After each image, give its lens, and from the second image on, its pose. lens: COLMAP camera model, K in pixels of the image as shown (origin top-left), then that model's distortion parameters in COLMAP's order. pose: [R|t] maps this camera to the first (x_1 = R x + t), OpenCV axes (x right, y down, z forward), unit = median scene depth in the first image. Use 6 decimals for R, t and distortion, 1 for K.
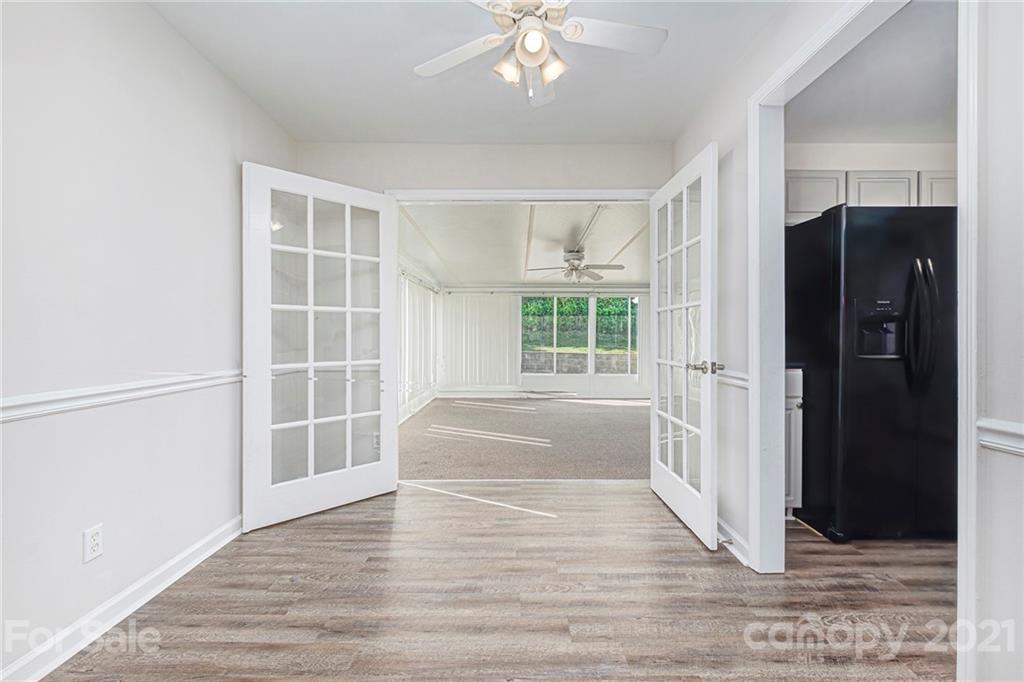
lens RADIAL K [[453.5, 0, 512.3], [0, 453.5, 339.9], [0, 0, 1]] dist [-0.001891, -0.000007]
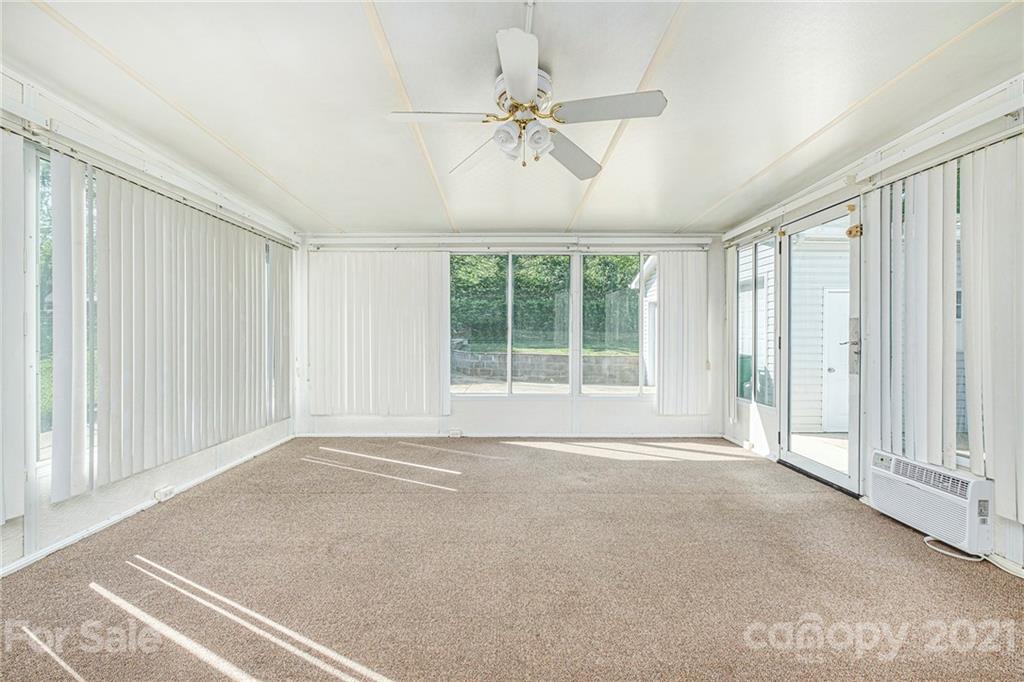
lens RADIAL K [[453.5, 0, 512.3], [0, 453.5, 339.9], [0, 0, 1]] dist [-0.001891, -0.000007]
pose [[0.999528, 0.003352, 0.030551, 0.049496], [-0.003310, 0.999993, -0.001435, 0.006029], [-0.030555, 0.001333, 0.999532, 0.275933]]
